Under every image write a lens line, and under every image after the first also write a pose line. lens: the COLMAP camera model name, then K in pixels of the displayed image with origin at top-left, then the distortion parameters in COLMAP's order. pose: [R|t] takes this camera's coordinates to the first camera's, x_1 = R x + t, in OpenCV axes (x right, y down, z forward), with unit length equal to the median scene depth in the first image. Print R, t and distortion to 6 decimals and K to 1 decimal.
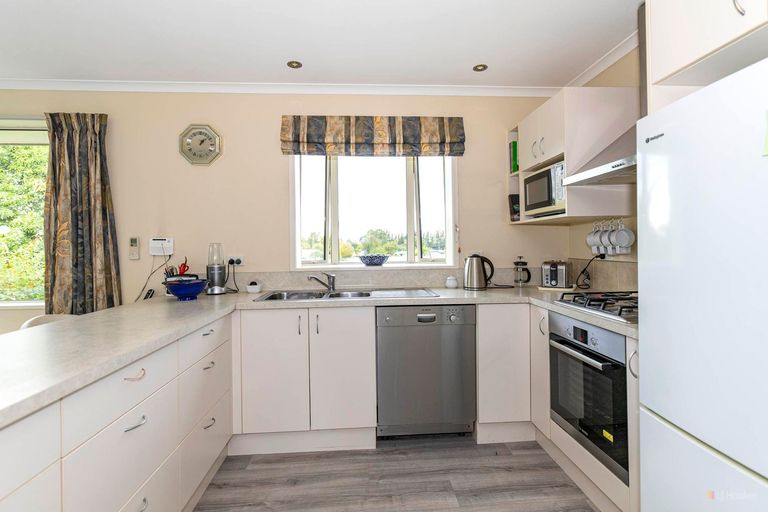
lens RADIAL K [[382.0, 0, 384.5], [0, 382.0, 251.3], [0, 0, 1]] dist [0.003425, 0.001047]
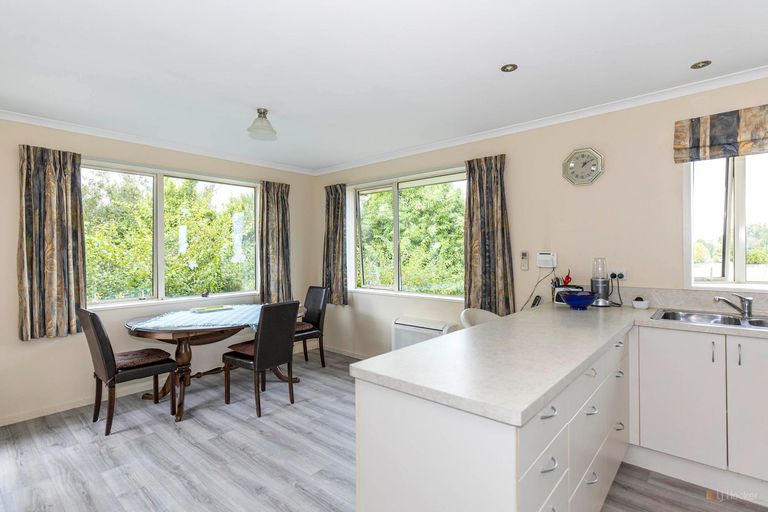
lens RADIAL K [[382.0, 0, 384.5], [0, 382.0, 255.7], [0, 0, 1]] dist [0.003425, 0.001047]
pose [[0.712802, 0.016709, -0.701167, -0.121695], [-0.011393, 0.999860, 0.012244, -0.034133], [0.701273, -0.000739, 0.712892, -0.180371]]
